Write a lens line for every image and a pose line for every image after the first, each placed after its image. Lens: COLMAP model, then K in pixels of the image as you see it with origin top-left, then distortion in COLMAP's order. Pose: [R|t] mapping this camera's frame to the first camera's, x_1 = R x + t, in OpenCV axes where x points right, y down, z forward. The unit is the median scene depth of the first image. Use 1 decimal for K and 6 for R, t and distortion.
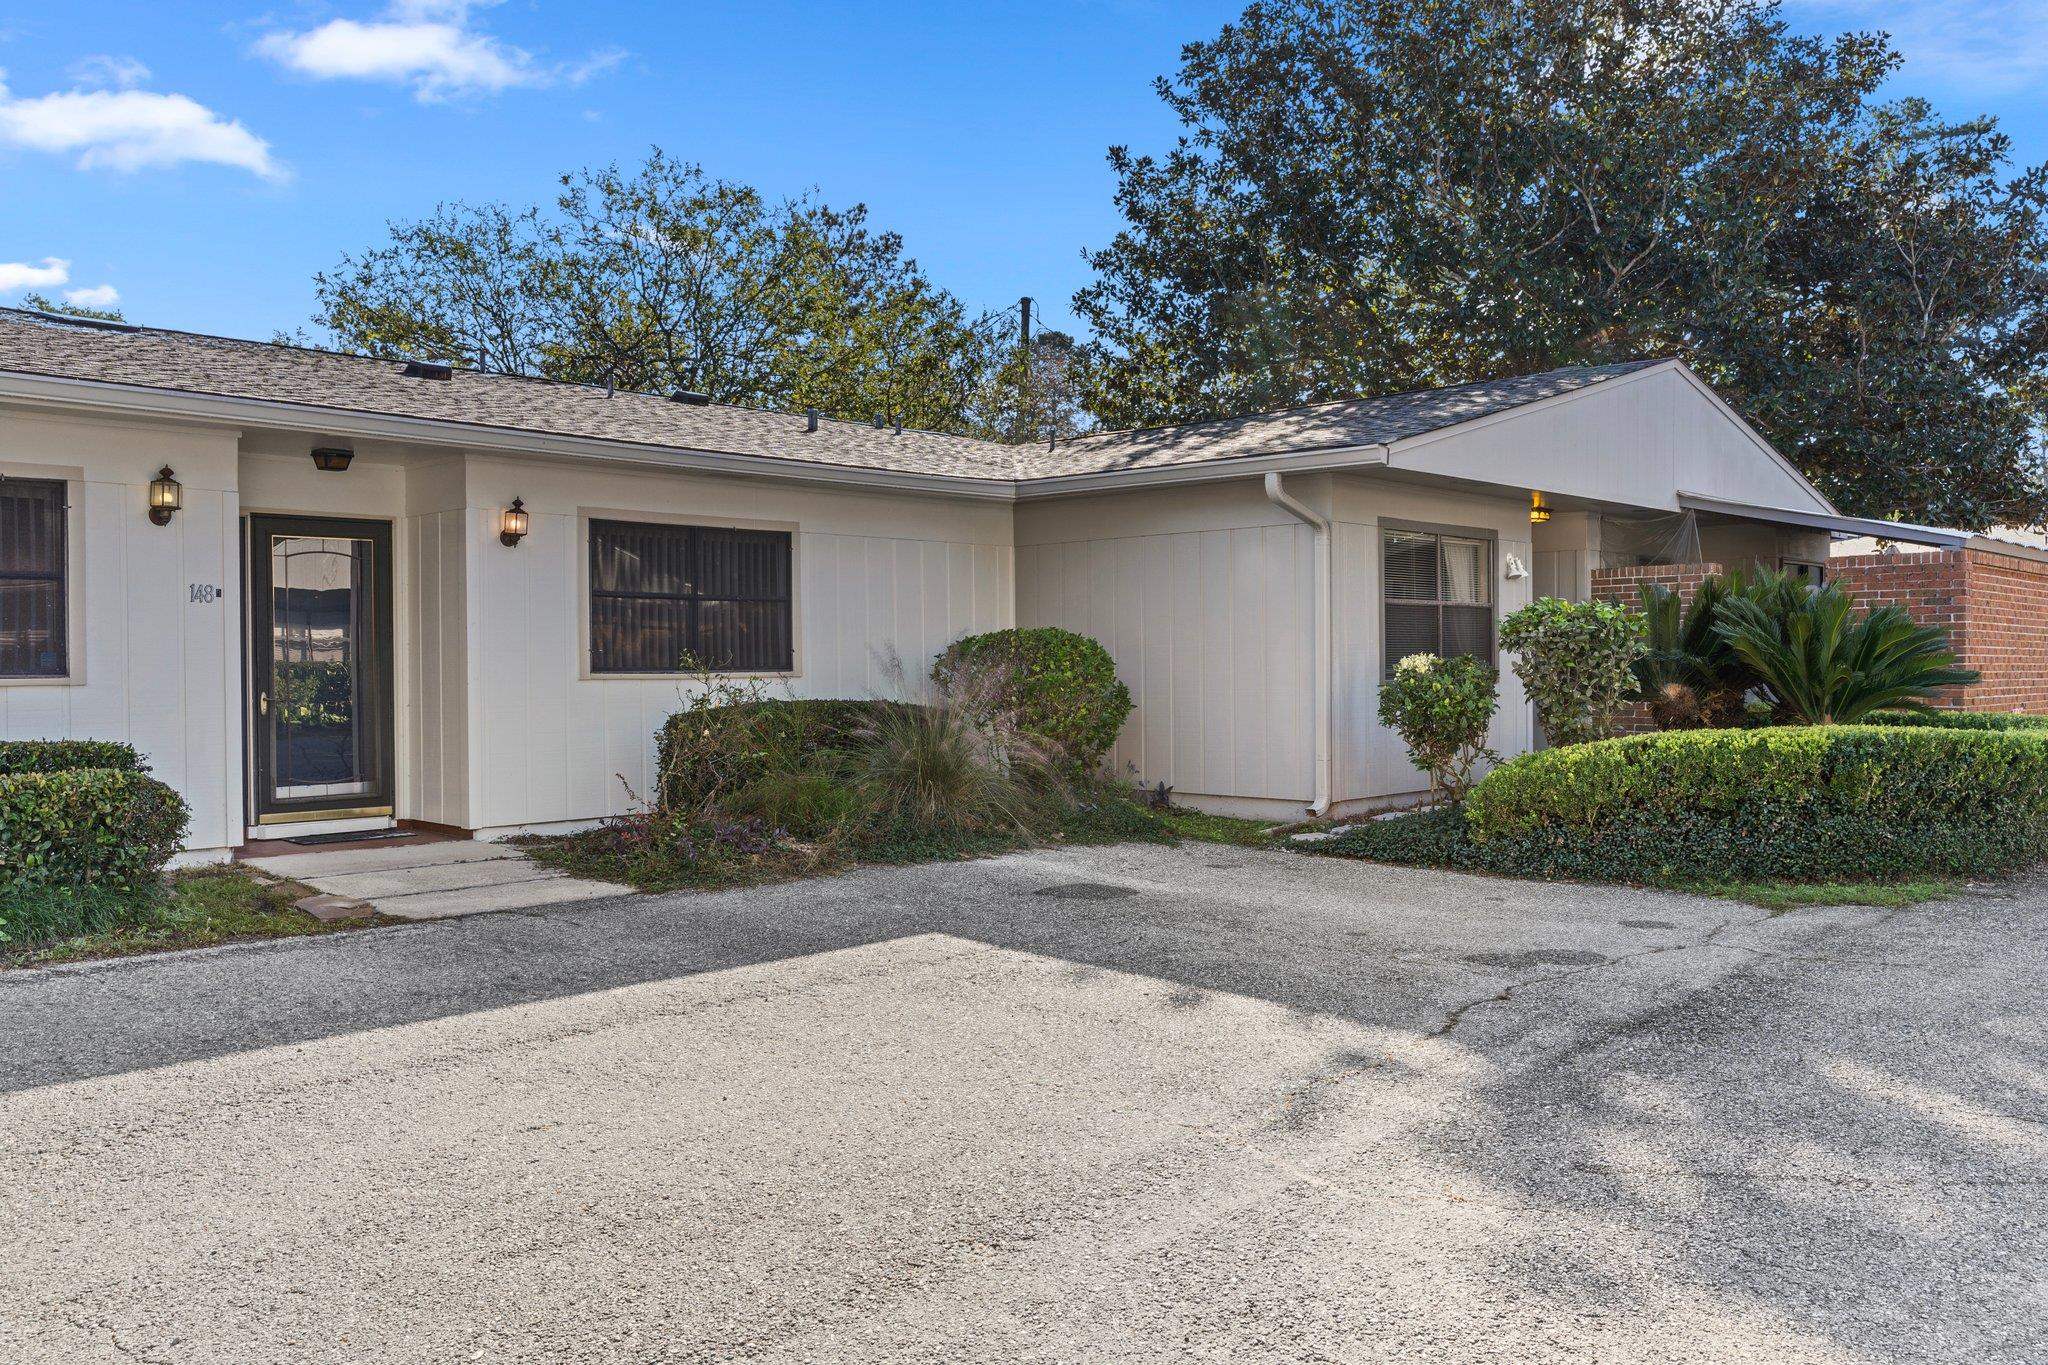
lens RADIAL K [[1585.6, 0, 1024.0], [0, 1585.6, 682.5], [0, 0, 1]] dist [-0.004121, 0.000460]
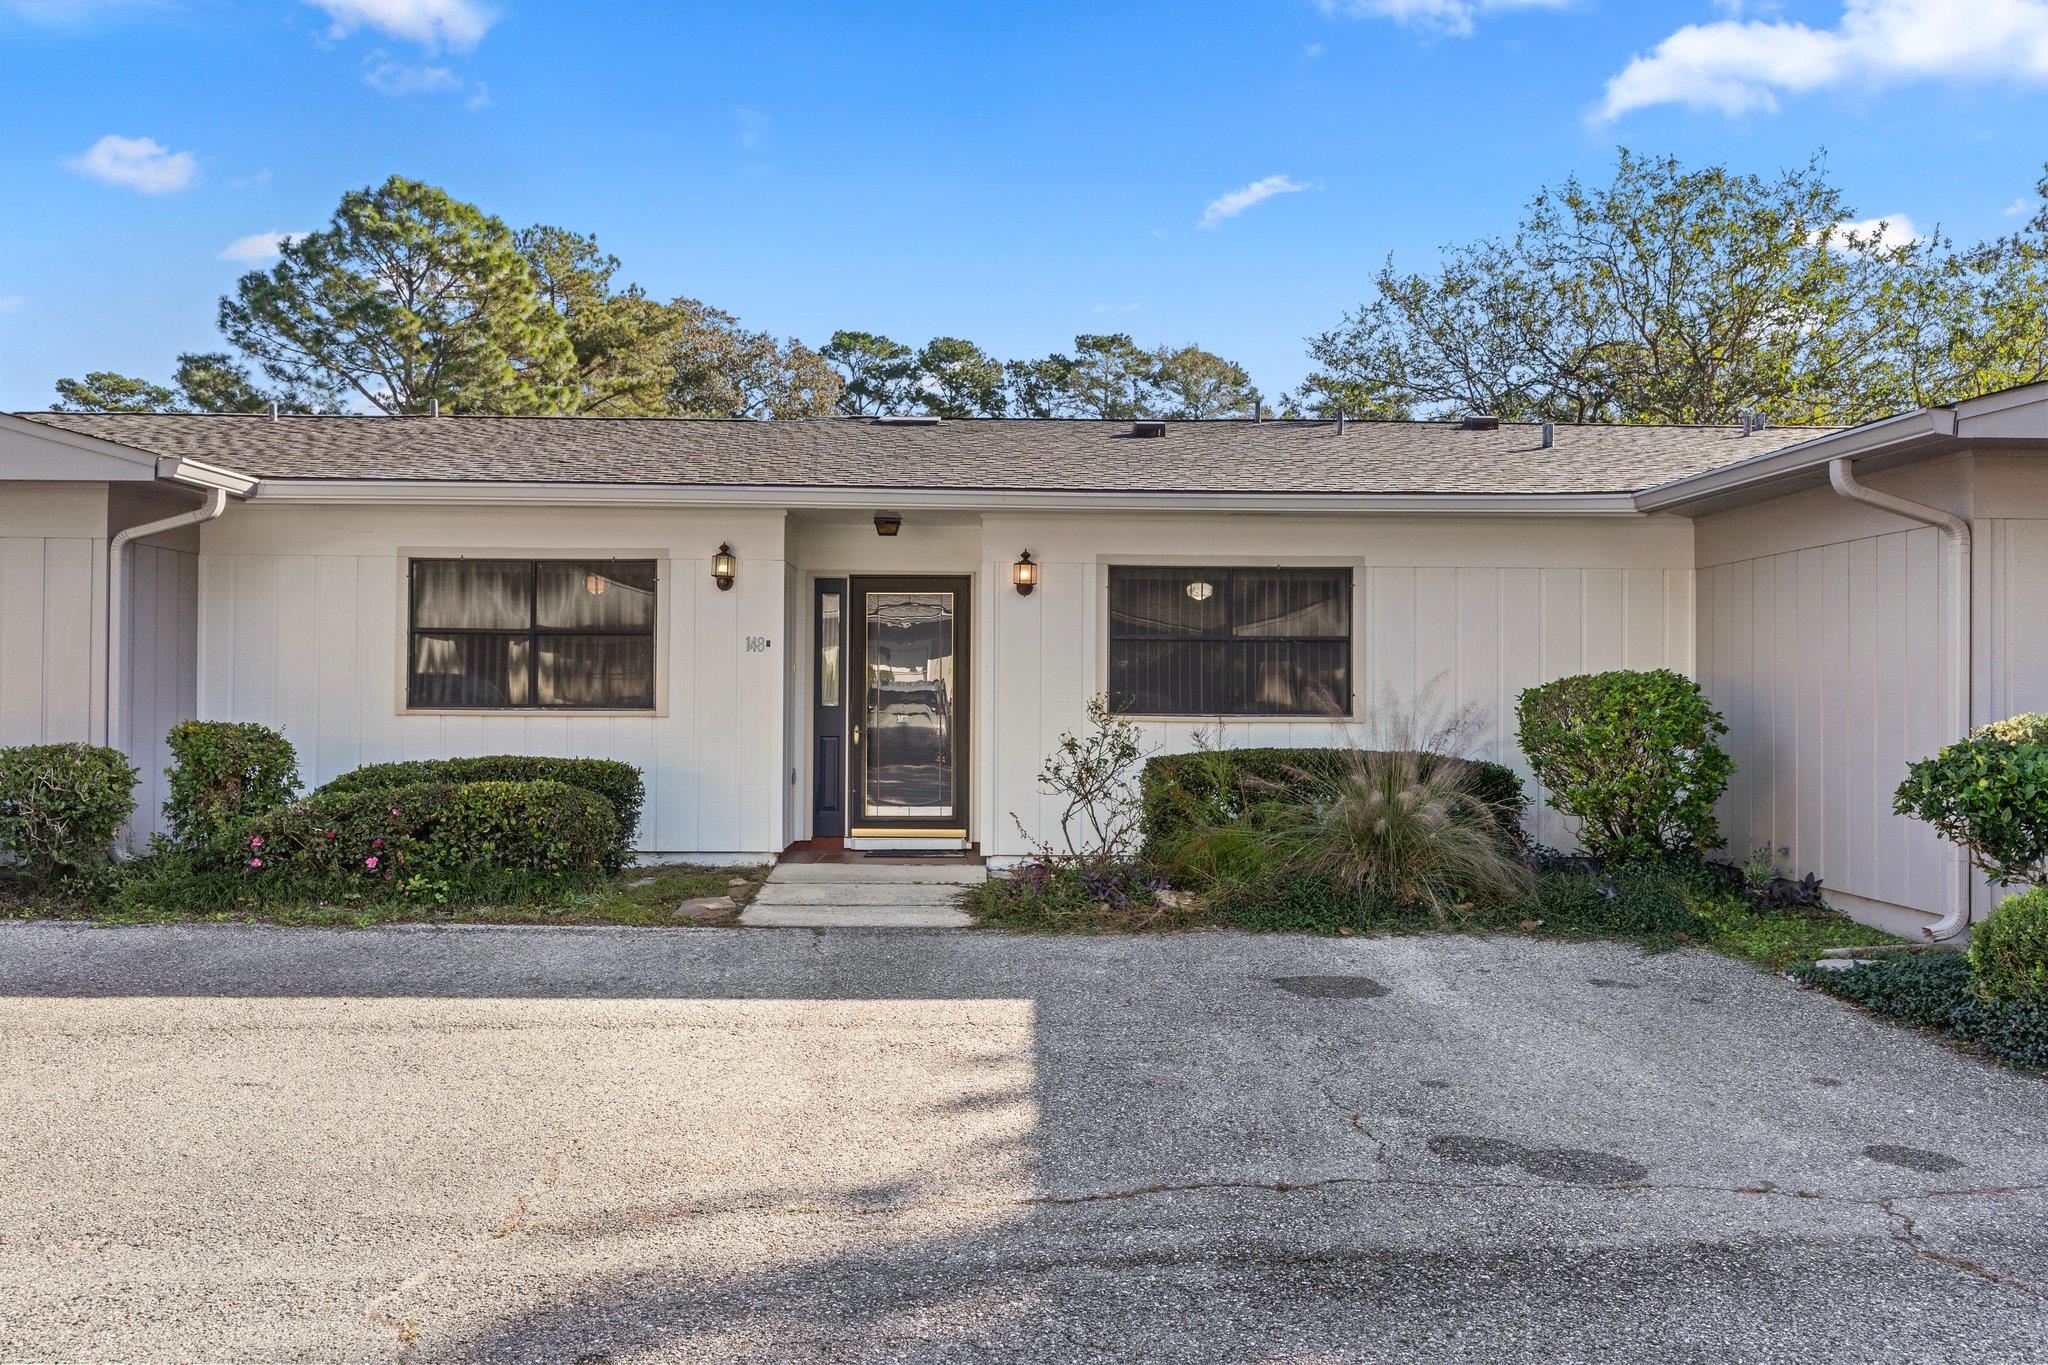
lens RADIAL K [[1599.6, 0, 1024.0], [0, 1599.6, 682.5], [0, 0, 1]] dist [0.004514, 0.001206]
pose [[0.711359, 0.006829, -0.702795, 0.423405], [-0.021195, 0.999706, -0.011739, -0.013648], [0.702509, 0.023246, 0.711295, 0.220312]]
